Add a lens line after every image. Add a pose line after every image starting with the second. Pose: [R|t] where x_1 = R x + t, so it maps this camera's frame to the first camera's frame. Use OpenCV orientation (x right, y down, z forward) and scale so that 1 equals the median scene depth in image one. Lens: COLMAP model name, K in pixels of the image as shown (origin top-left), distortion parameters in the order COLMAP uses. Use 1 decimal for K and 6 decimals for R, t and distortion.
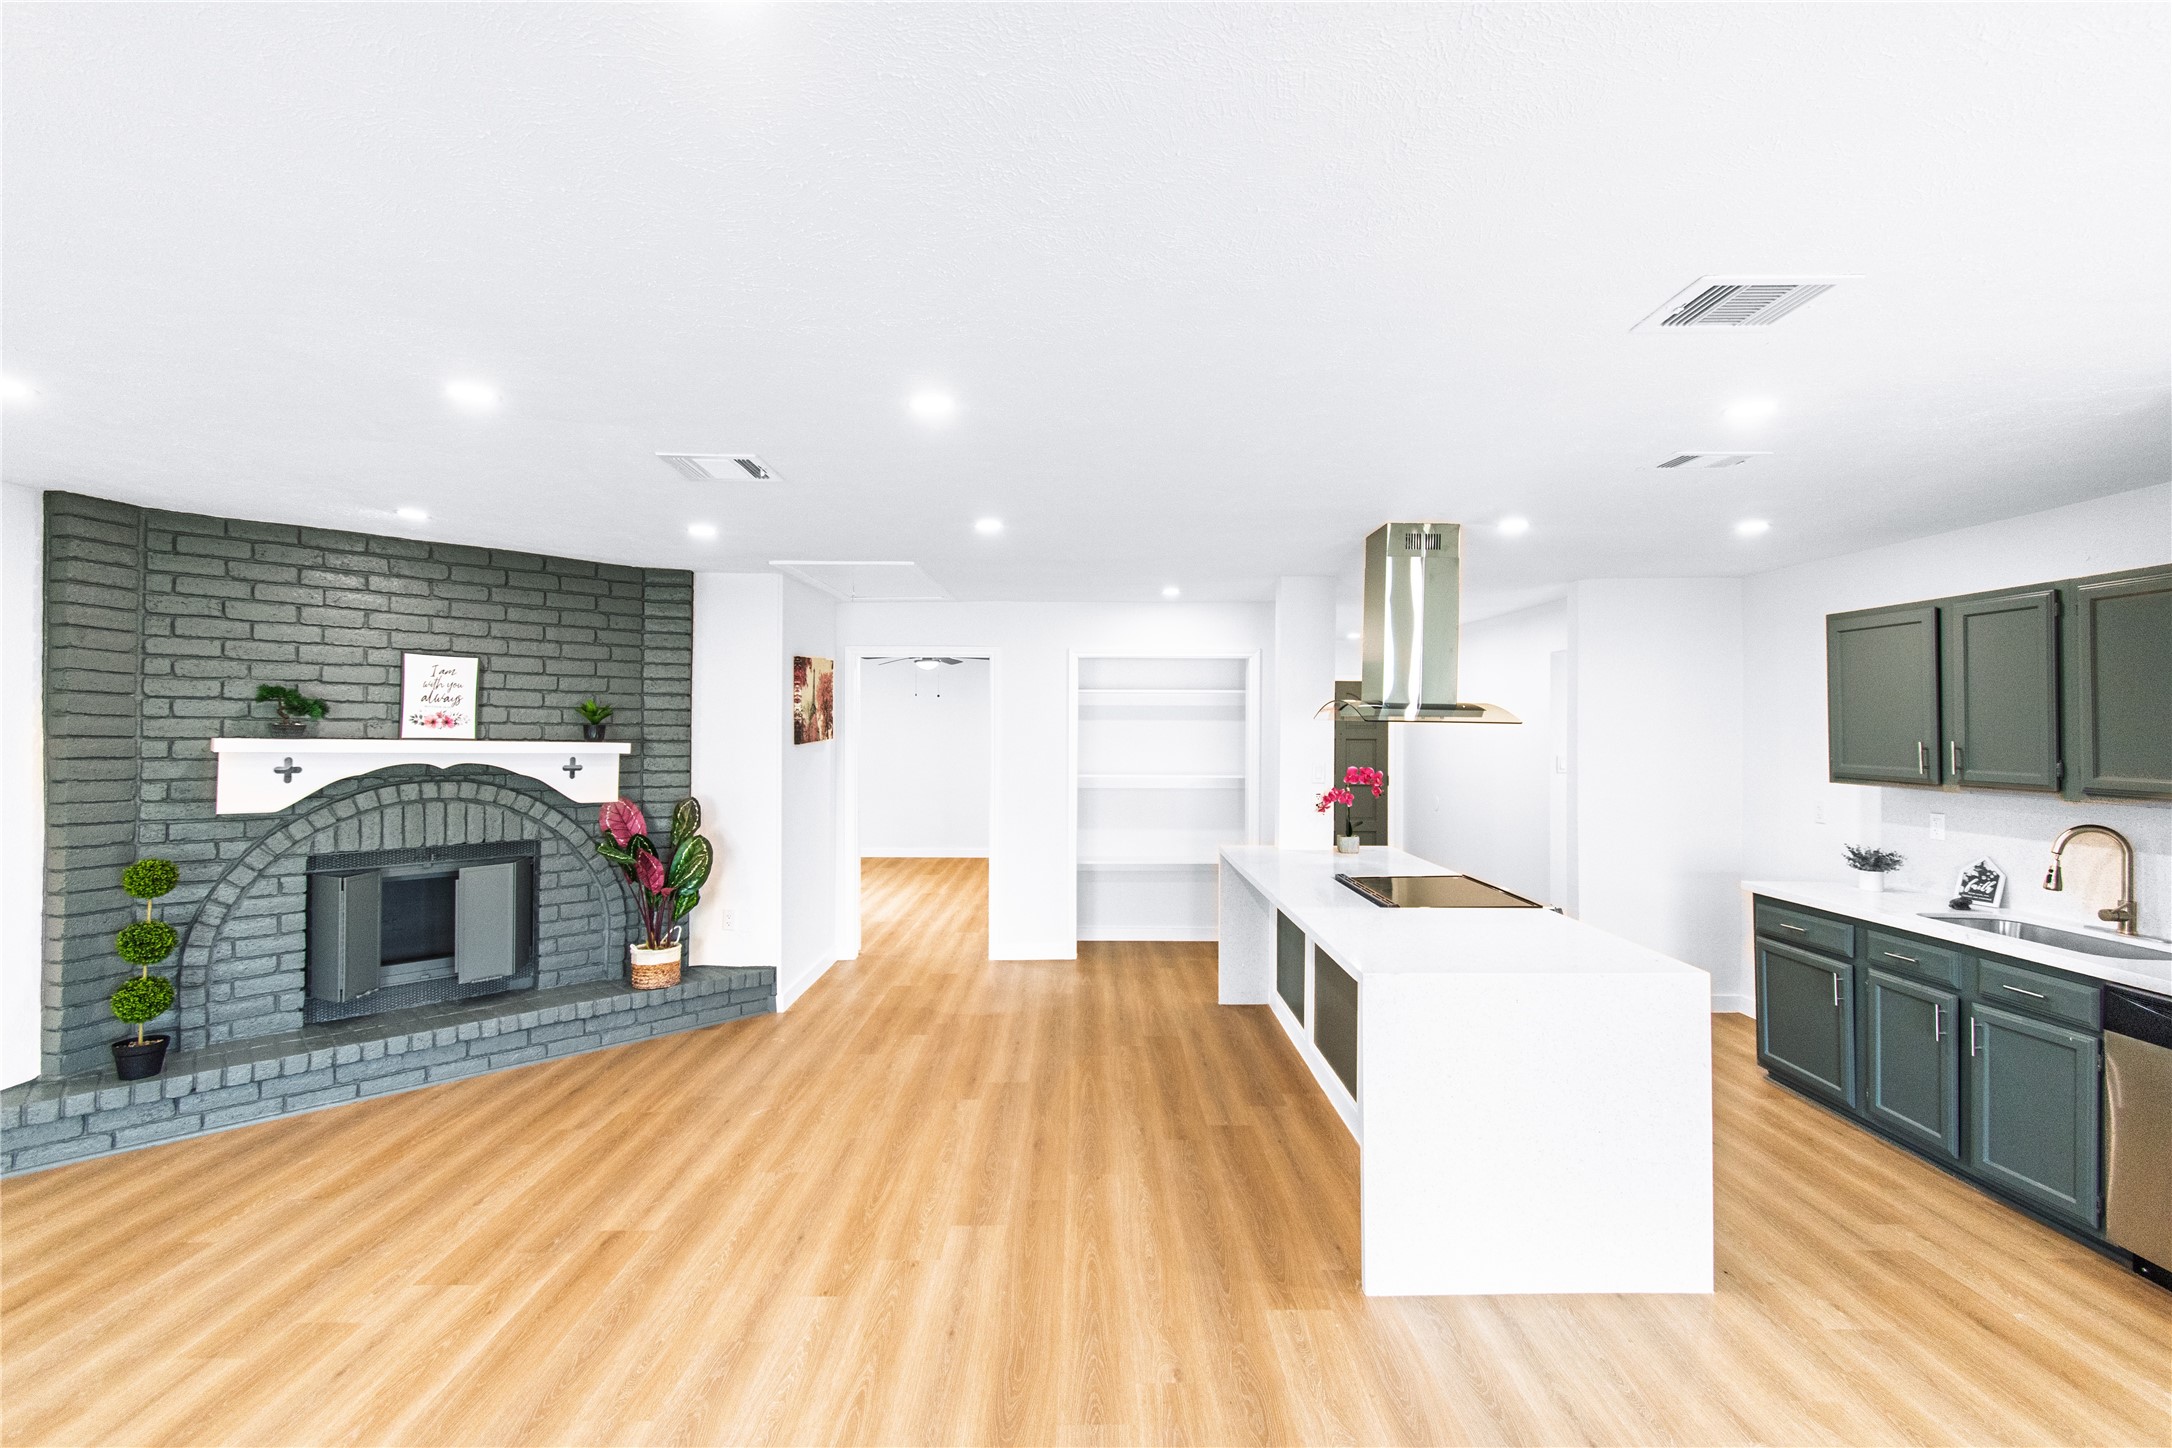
lens RADIAL K [[973.3, 0, 1094.1], [0, 973.3, 719.9], [0, 0, 1]] dist [0.000666, 0.002232]
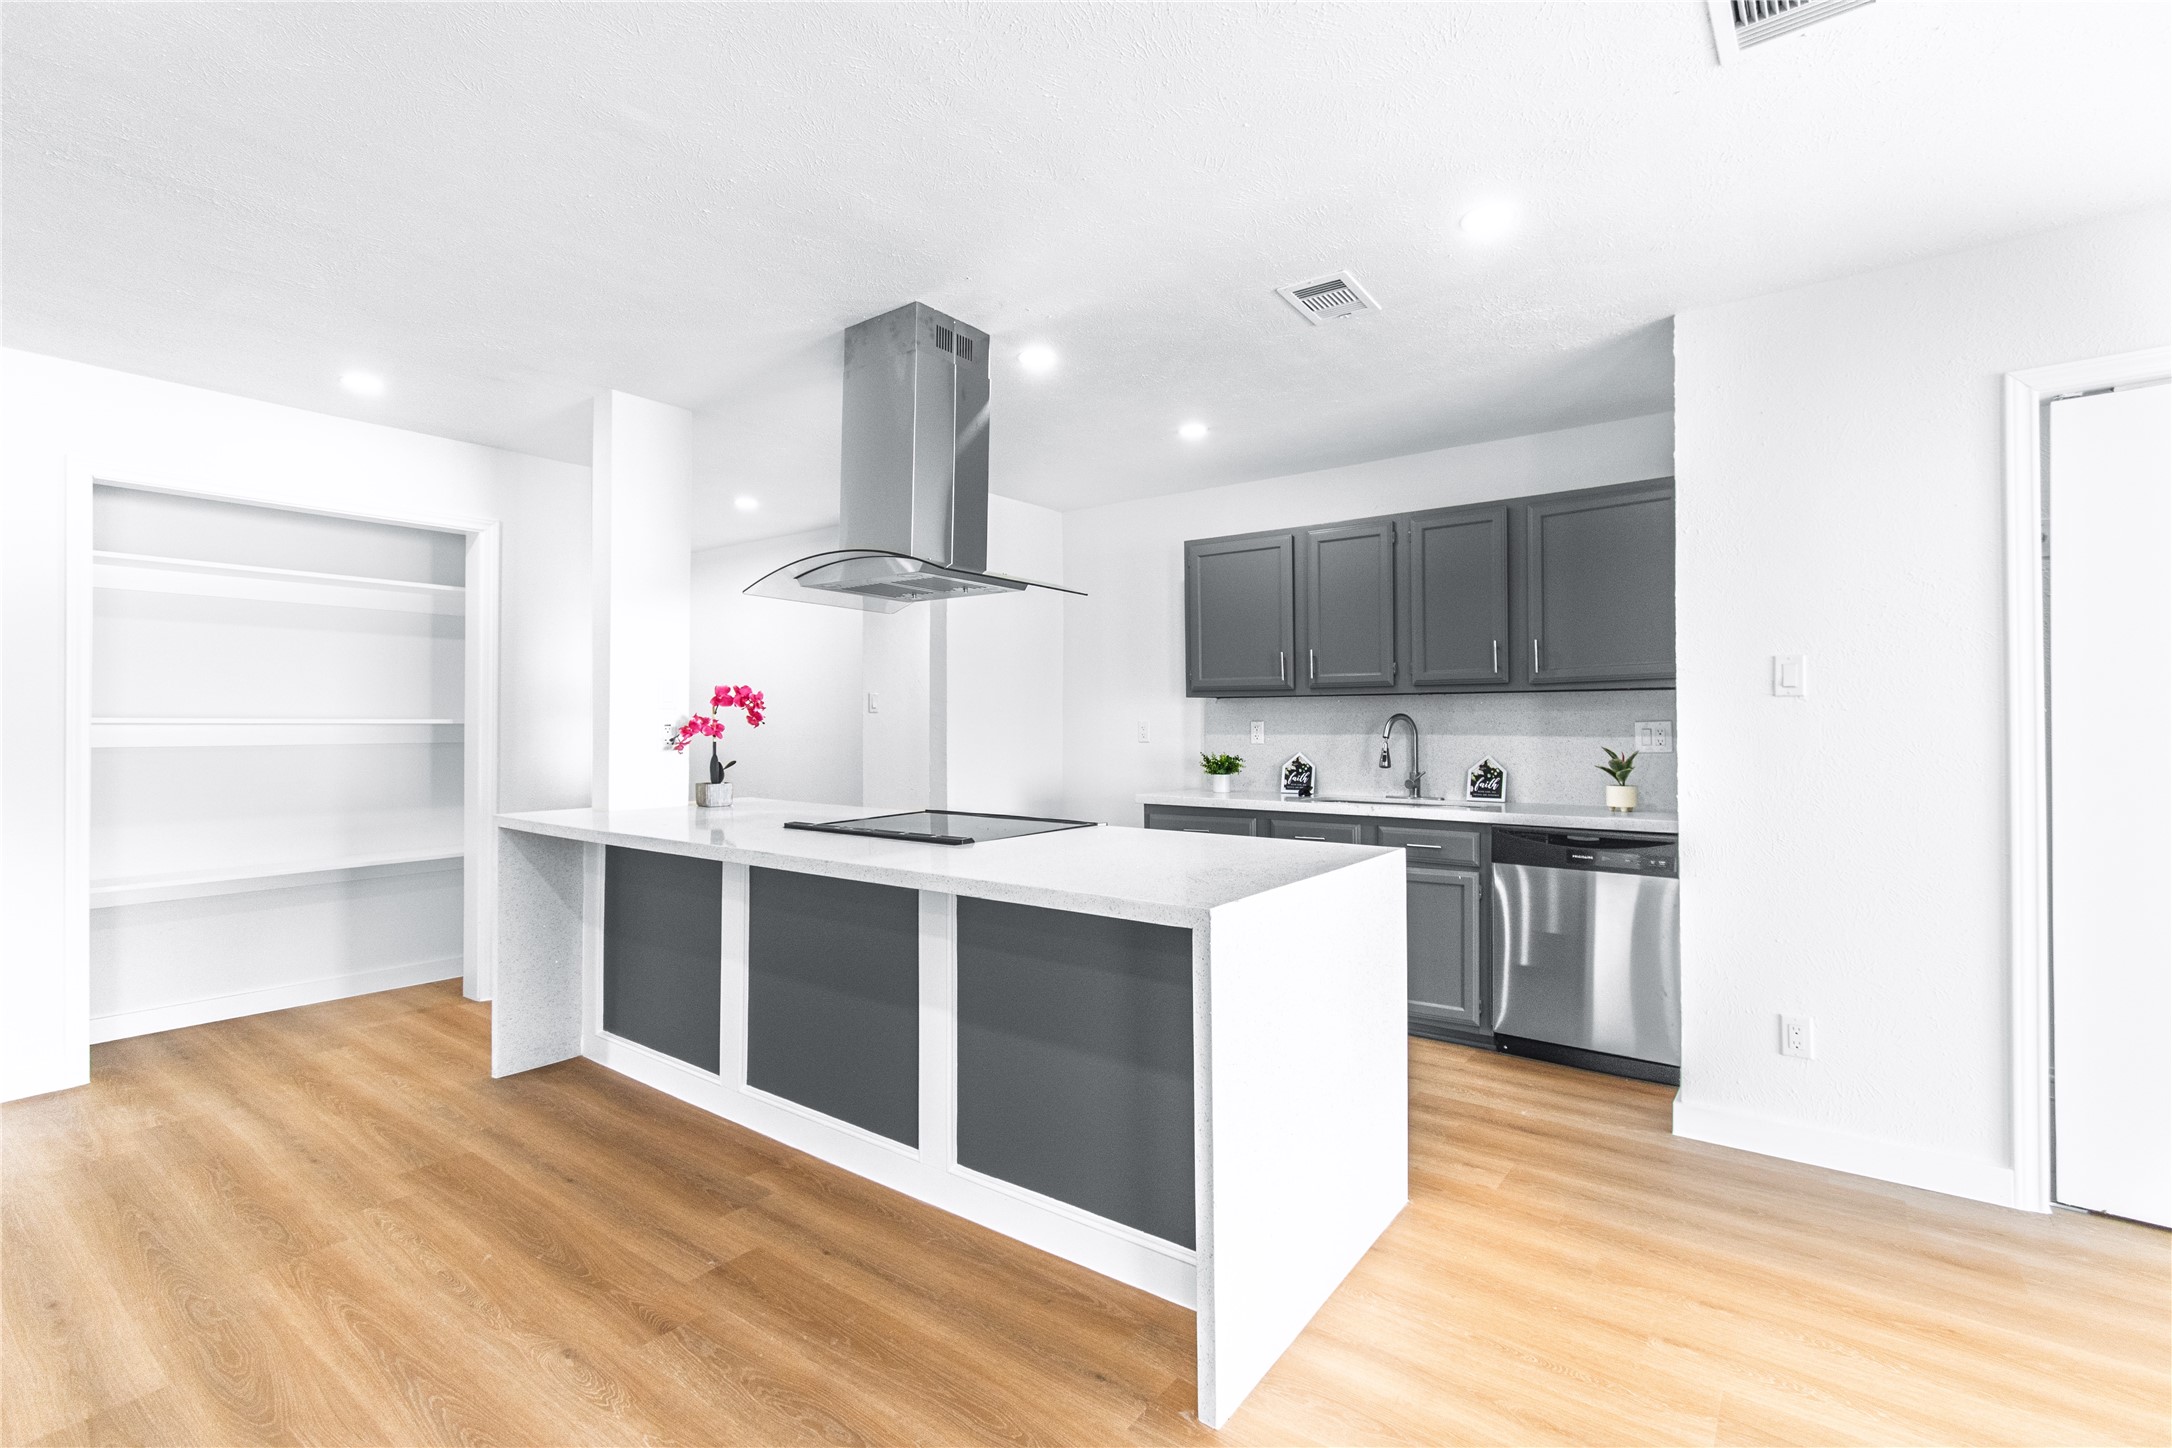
lens RADIAL K [[973.3, 0, 1097.6], [0, 973.3, 724.5], [0, 0, 1]] dist [0.000666, 0.002232]
pose [[0.602471, -0.003719, 0.798132, -0.156570], [0.000311, 0.999990, 0.004424, 0.088170], [-0.798140, -0.002417, 0.602467, 0.424227]]
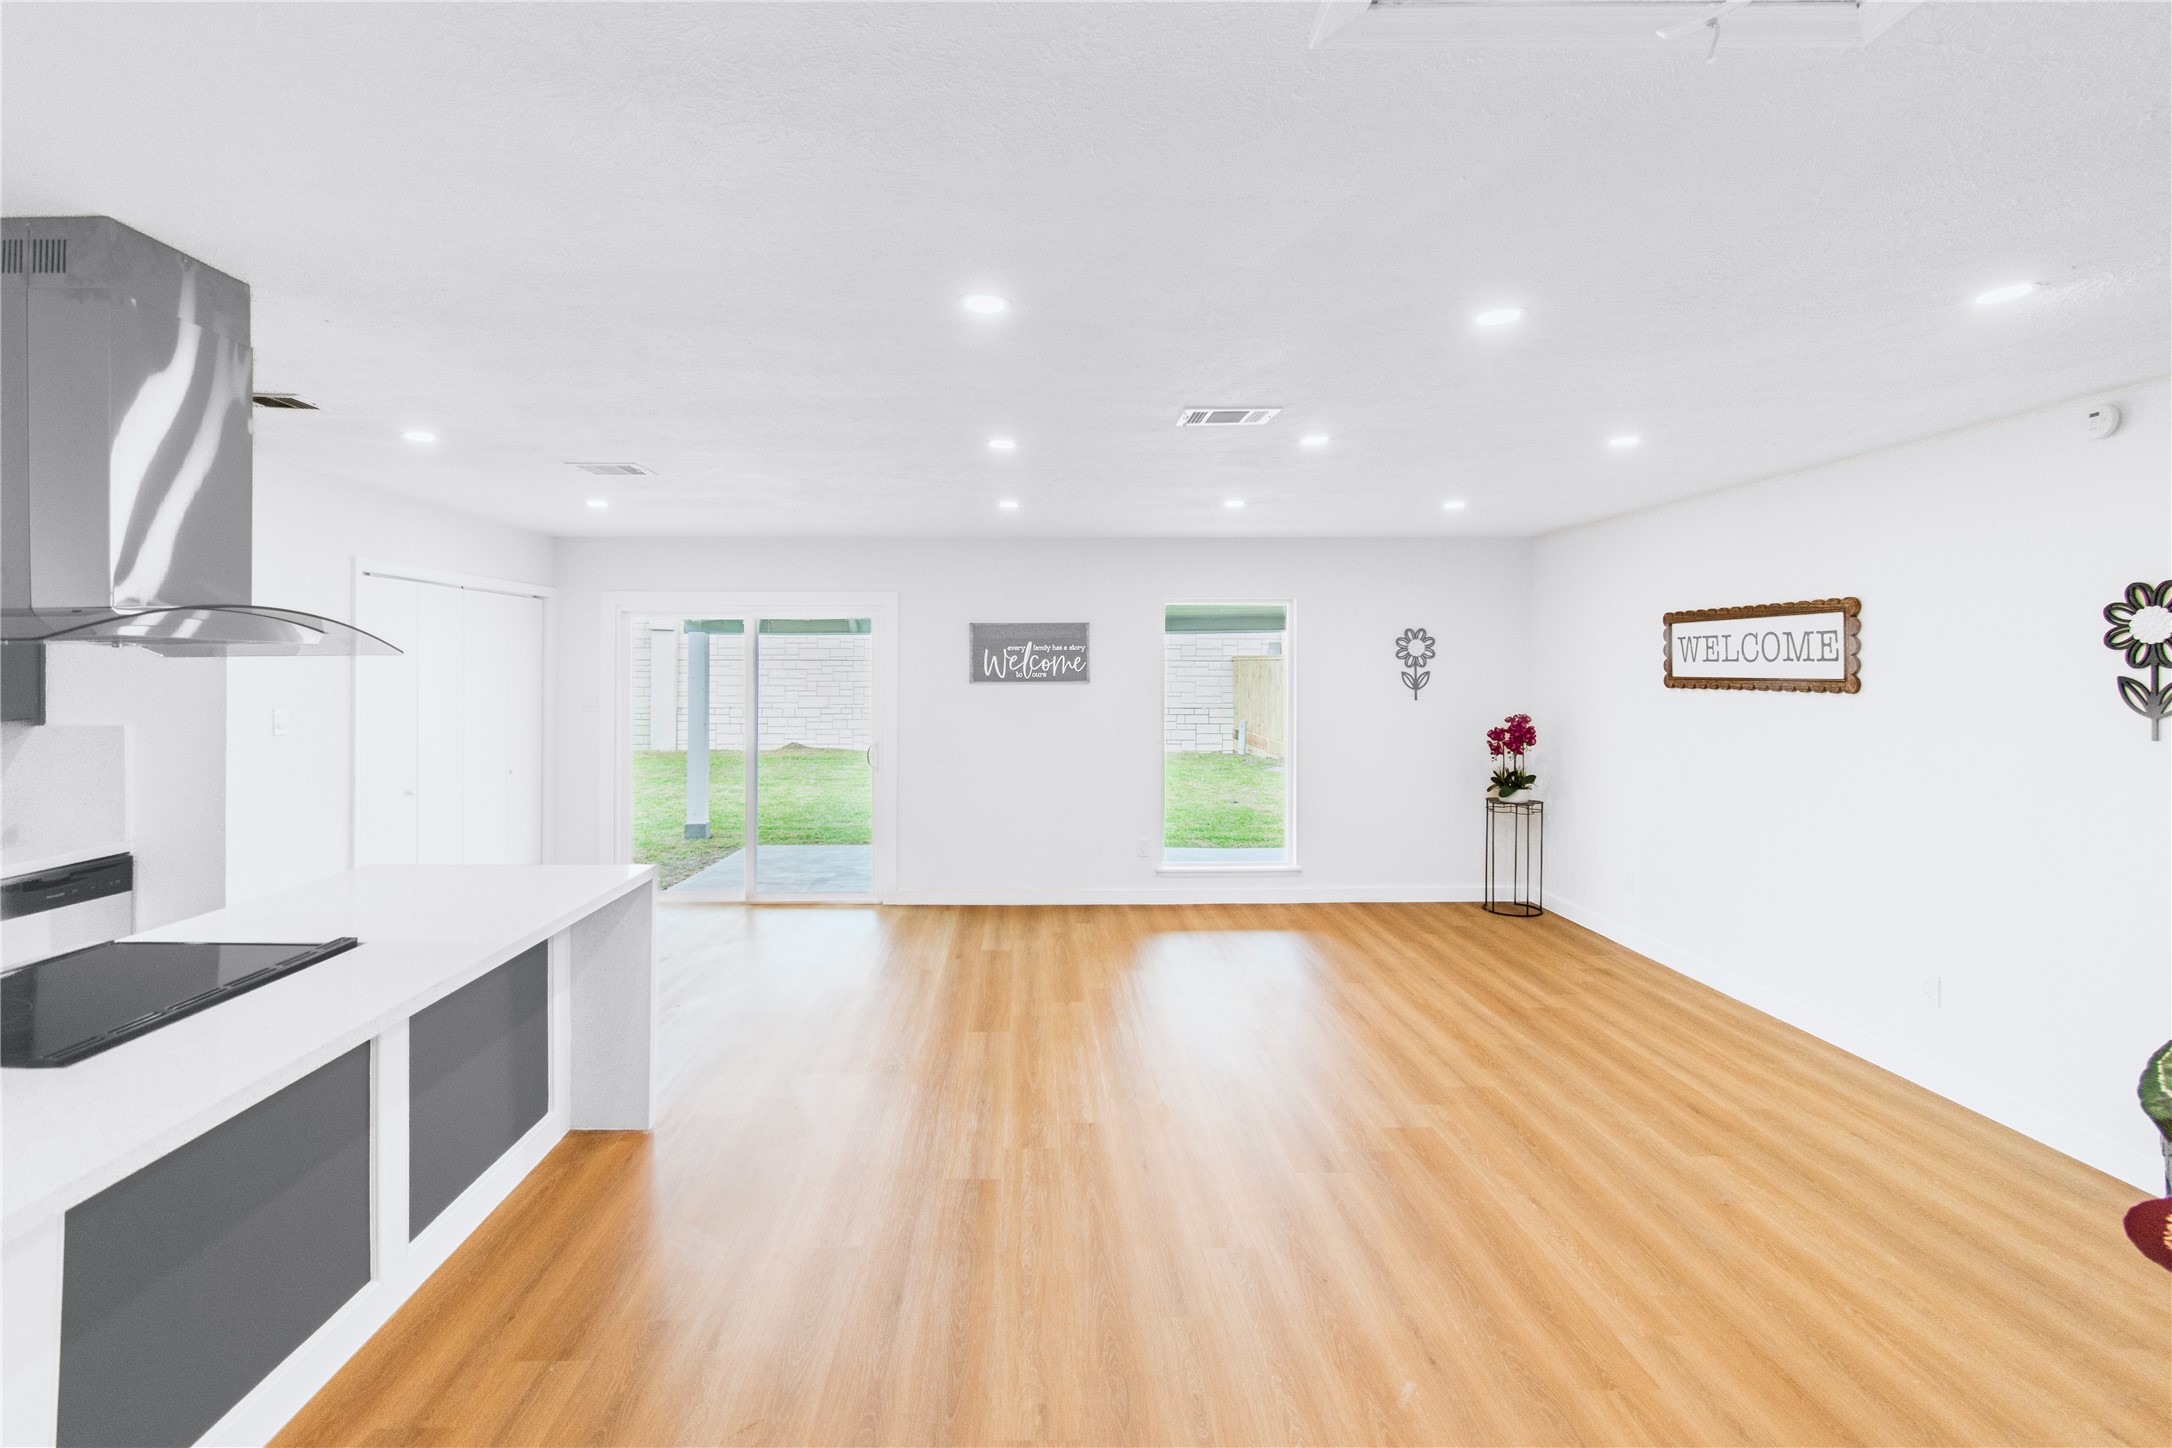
lens RADIAL K [[973.3, 0, 1048.2], [0, 973.3, 683.8], [0, 0, 1]] dist [0.000666, 0.002232]
pose [[-0.999907, -0.004247, -0.012946, -0.125829], [-0.004409, 0.999913, 0.012459, 0.008361], [0.012892, 0.012515, -0.999839, 1.369258]]
